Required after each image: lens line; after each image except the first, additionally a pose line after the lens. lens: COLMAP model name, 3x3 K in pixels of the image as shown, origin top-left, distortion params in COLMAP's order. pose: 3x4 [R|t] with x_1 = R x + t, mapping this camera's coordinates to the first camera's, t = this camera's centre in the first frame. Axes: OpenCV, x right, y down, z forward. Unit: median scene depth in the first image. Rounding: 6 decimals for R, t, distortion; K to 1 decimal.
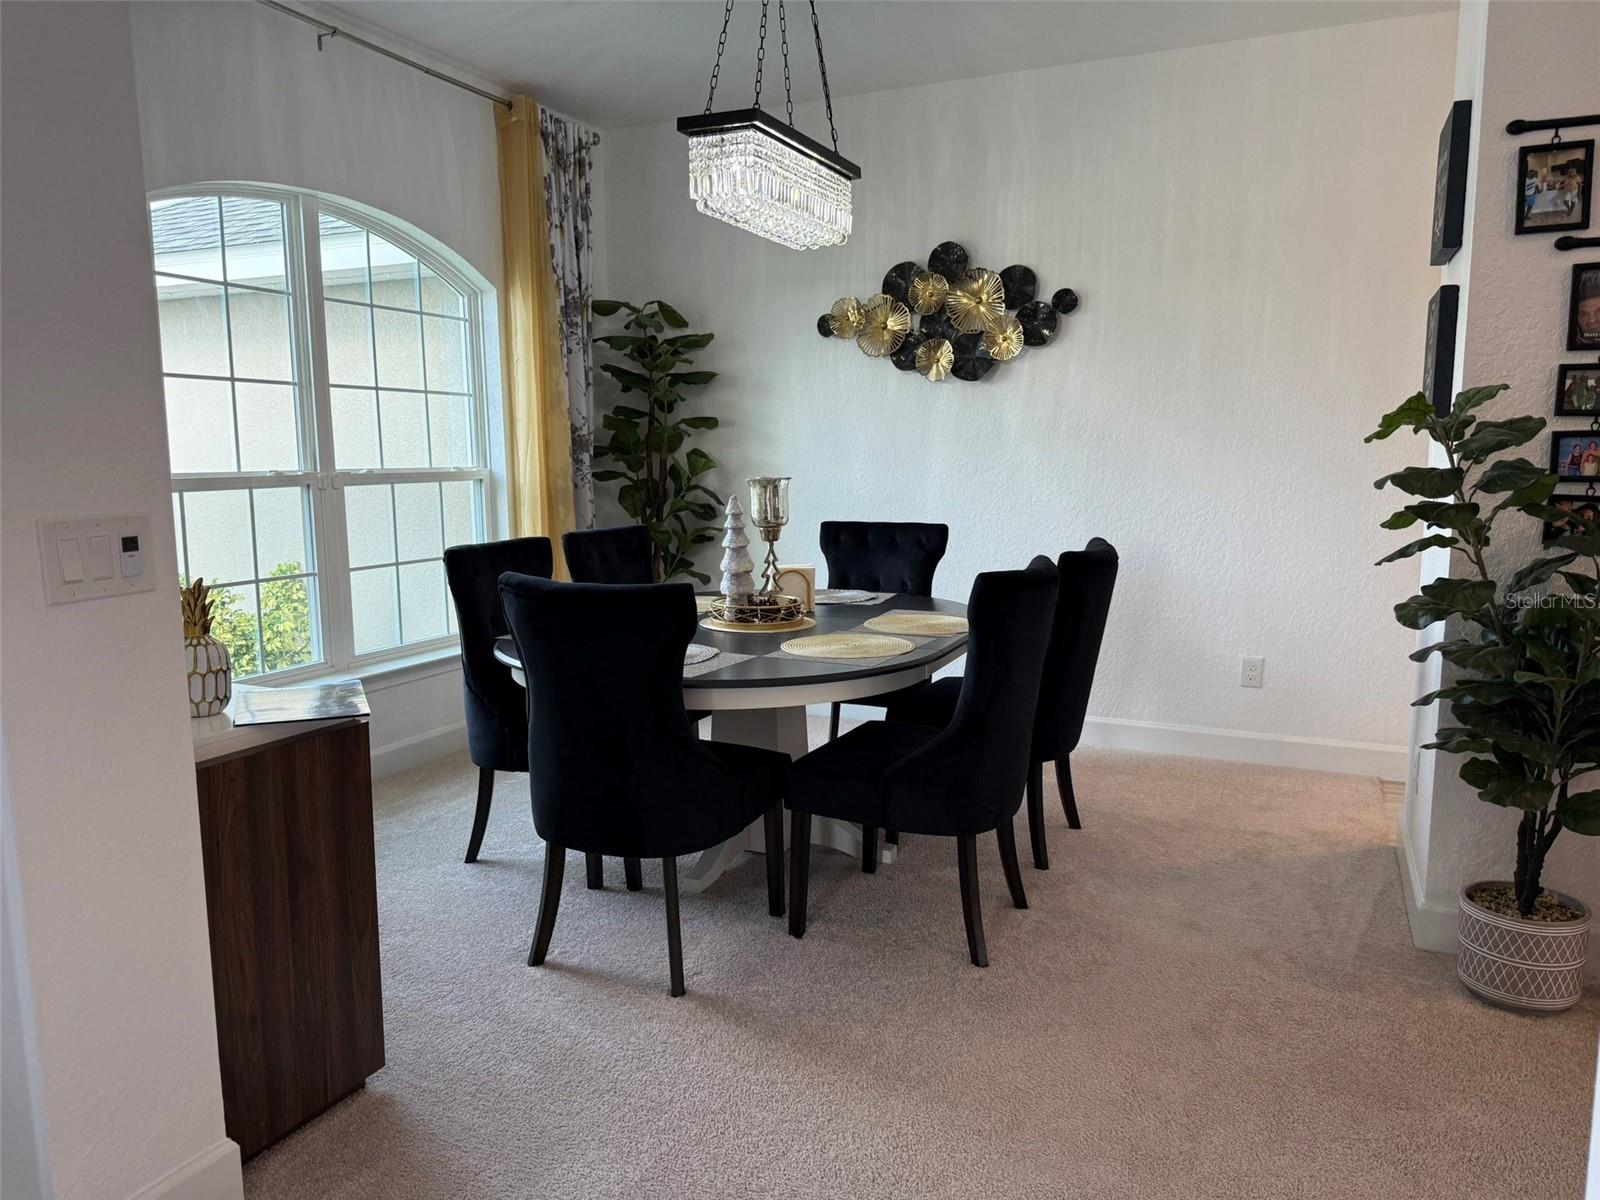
lens RADIAL K [[1097.4, 0, 800.0], [0, 1097.4, 600.0], [0, 0, 1]] dist [0.141350, -0.237589]
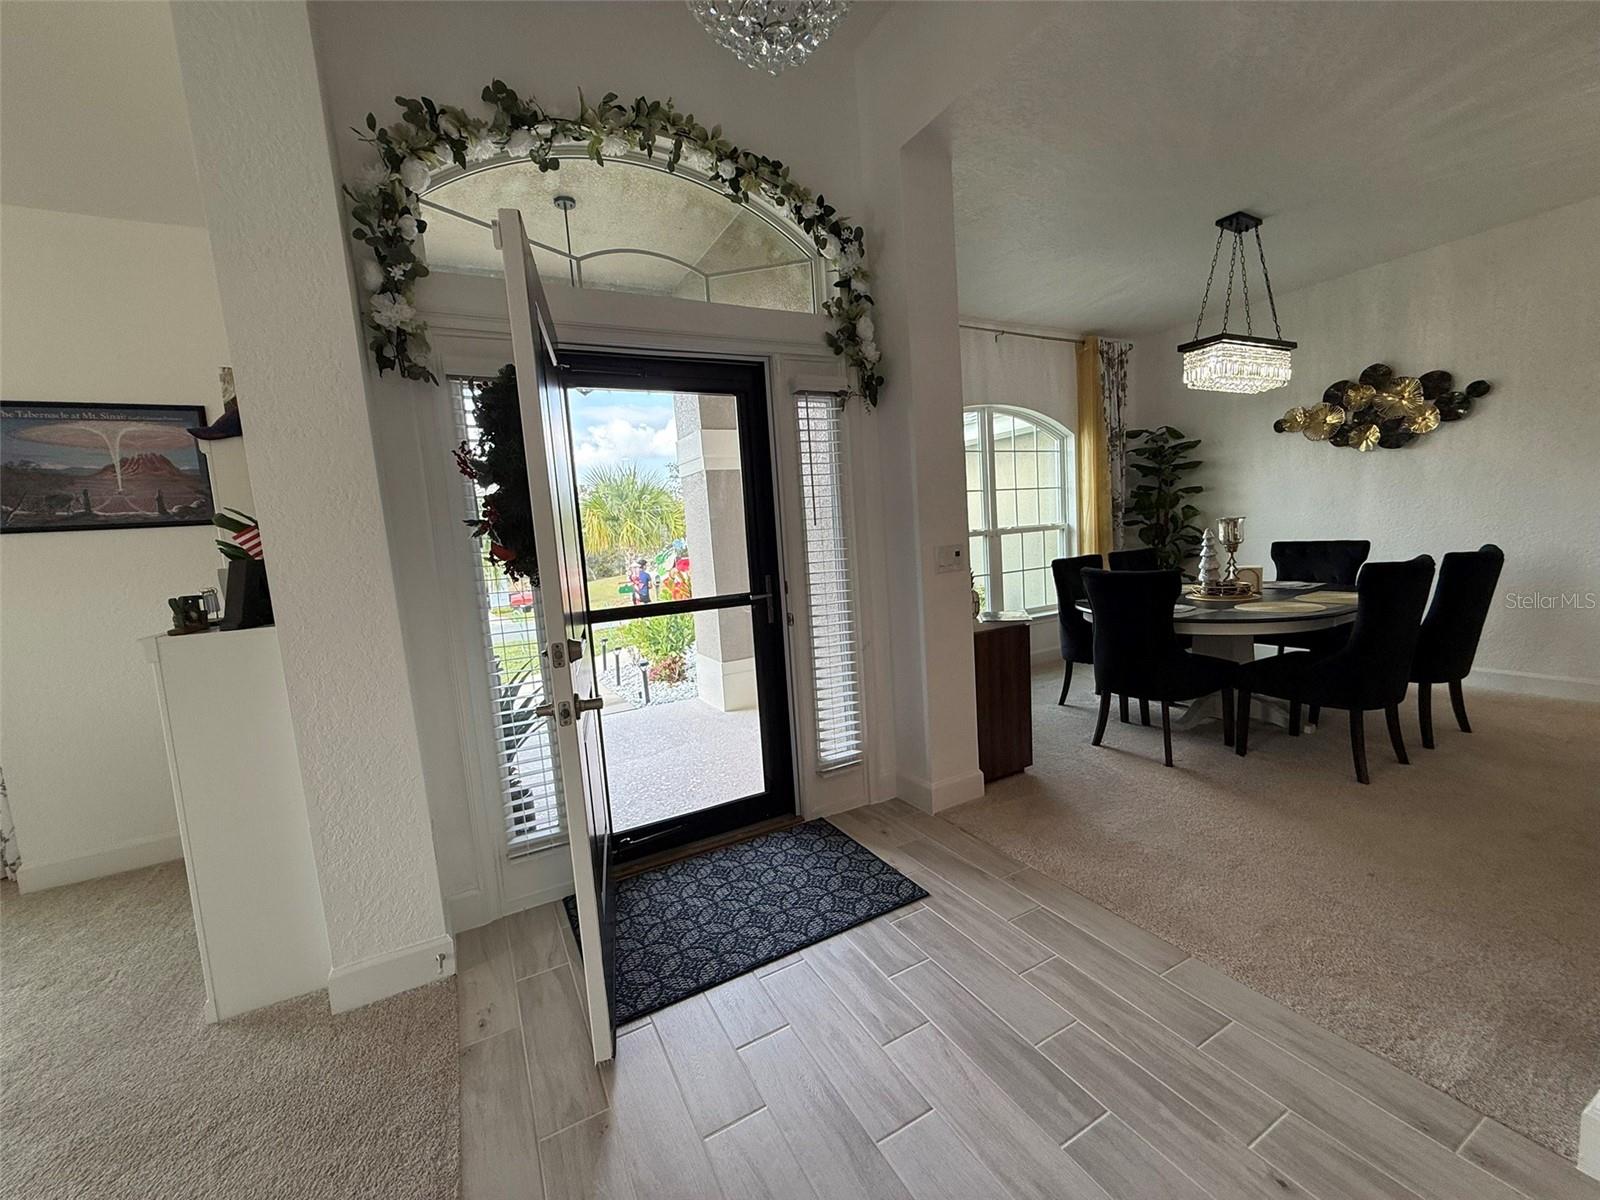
lens RADIAL K [[634.0, 0, 800.0], [0, 634.0, 600.0], [0, 0, 1]] dist [0.001950, 0.000413]
pose [[0.797173, 0.015926, -0.603540, 0.032984], [-0.018182, 0.999832, 0.002368, 0.030643], [0.603477, 0.009086, 0.797329, -0.236766]]
